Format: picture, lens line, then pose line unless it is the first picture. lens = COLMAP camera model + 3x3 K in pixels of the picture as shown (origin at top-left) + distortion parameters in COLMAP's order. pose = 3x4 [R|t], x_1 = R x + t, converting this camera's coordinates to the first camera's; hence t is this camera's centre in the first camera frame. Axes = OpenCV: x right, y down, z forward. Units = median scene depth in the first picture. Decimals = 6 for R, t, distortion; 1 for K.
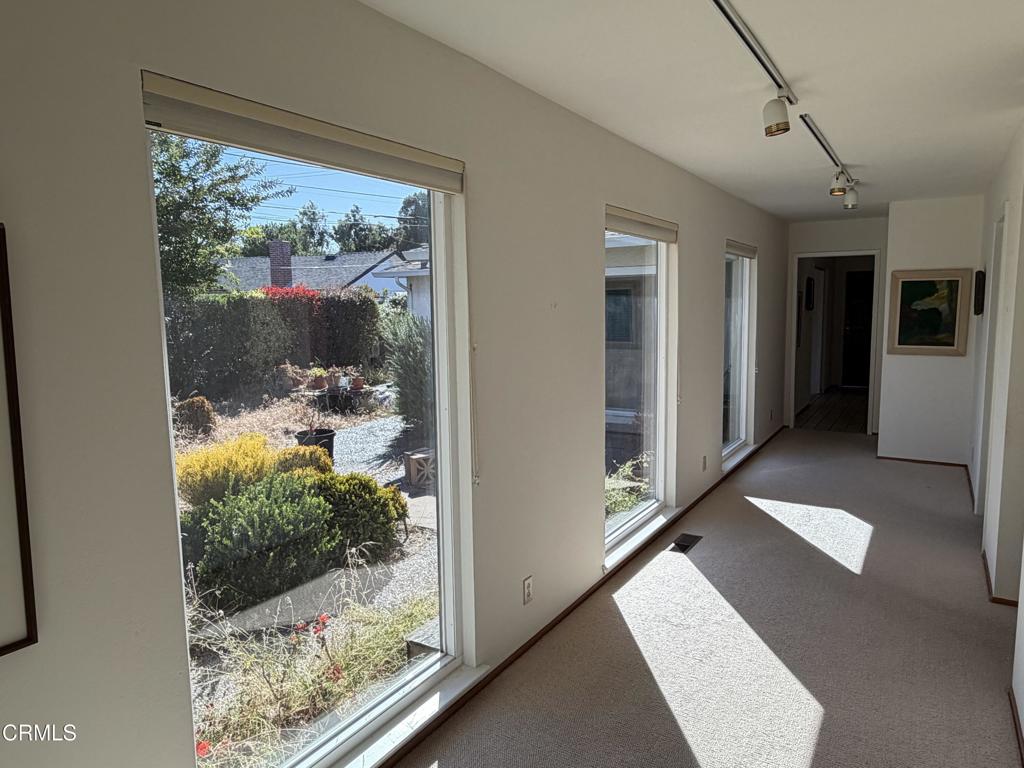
lens RADIAL K [[672.7, 0, 512.0], [0, 672.7, 384.0], [0, 0, 1]] dist [-0.002659, -0.001907]
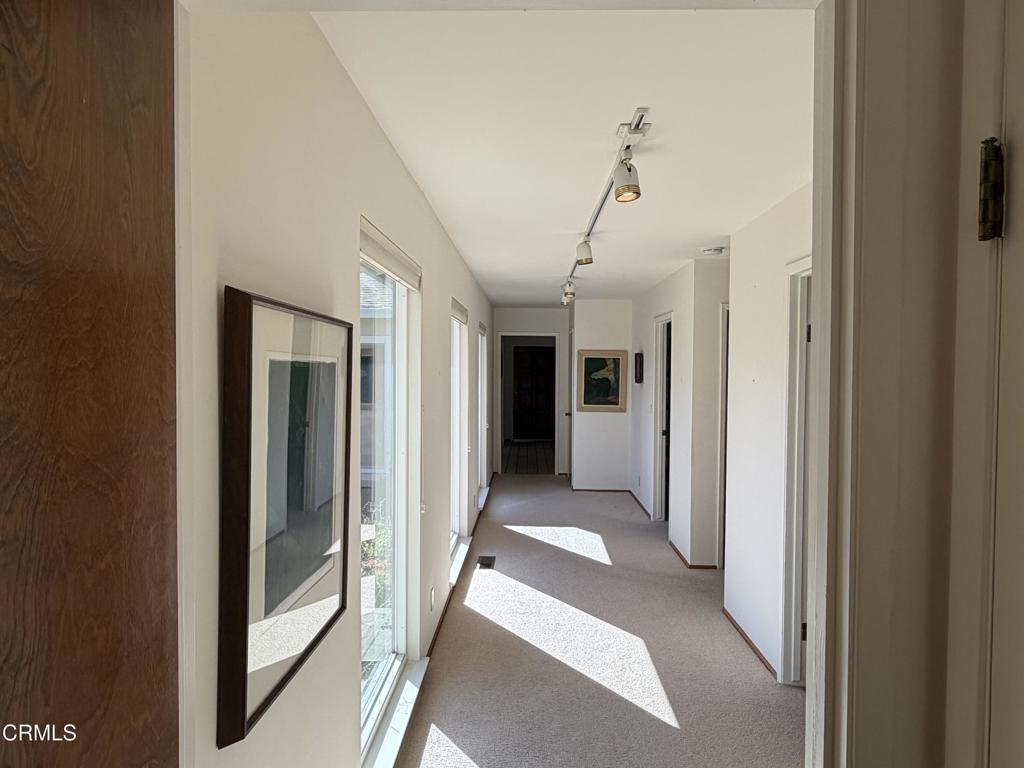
lens RADIAL K [[672.7, 0, 512.0], [0, 672.7, 384.0], [0, 0, 1]] dist [-0.002659, -0.001907]
pose [[0.862970, 0.009834, 0.505159, -0.240039], [0.037604, 0.995788, -0.083625, 0.008728], [-0.503853, 0.091162, 0.858965, -0.093229]]
